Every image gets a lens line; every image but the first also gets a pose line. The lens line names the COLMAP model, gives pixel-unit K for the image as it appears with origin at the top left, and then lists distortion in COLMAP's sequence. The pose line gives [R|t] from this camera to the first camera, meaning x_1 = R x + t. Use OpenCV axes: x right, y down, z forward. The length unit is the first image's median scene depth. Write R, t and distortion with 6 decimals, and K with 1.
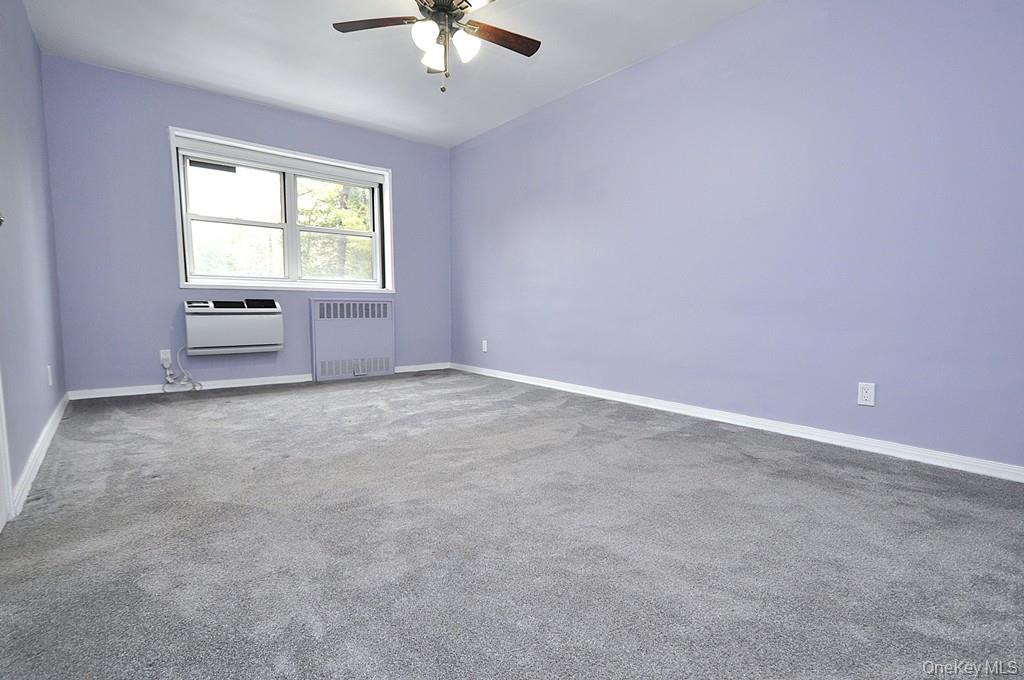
lens RADIAL K [[486.2, 0, 510.7], [0, 486.2, 352.0], [0, 0, 1]] dist [0.002932, -0.000446]
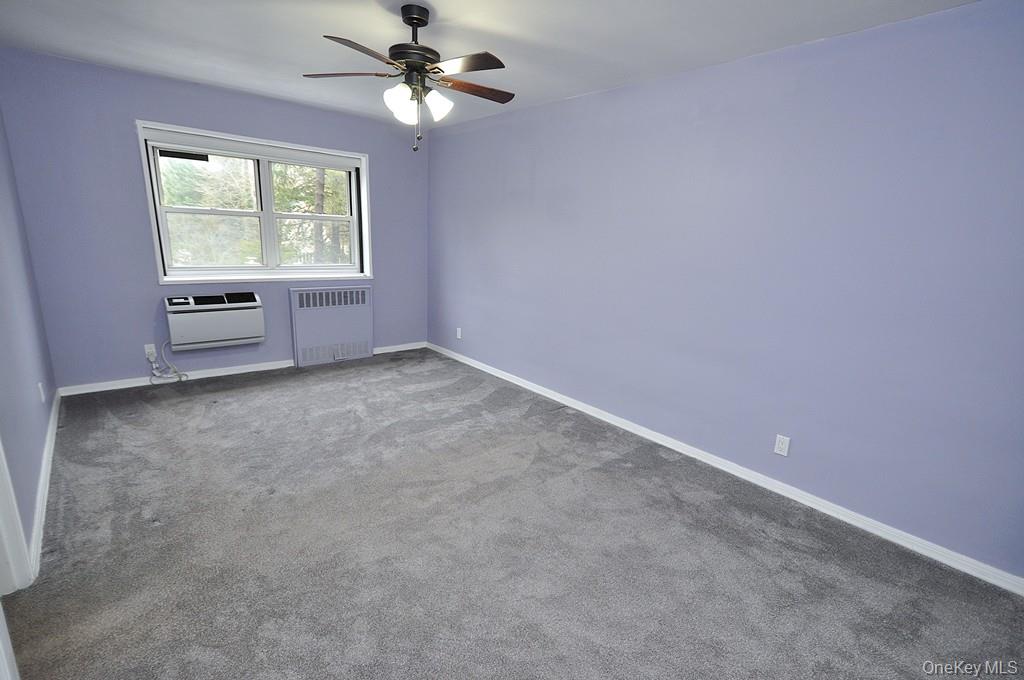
lens RADIAL K [[469.1, 0, 510.3], [0, 469.1, 349.1], [0, 0, 1]] dist [0.000698, -0.000683]
pose [[0.998463, 0.032329, 0.045022, 0.025096], [-0.039009, 0.986916, 0.156443, -0.263592], [-0.039375, -0.157959, 0.986660, -0.034942]]
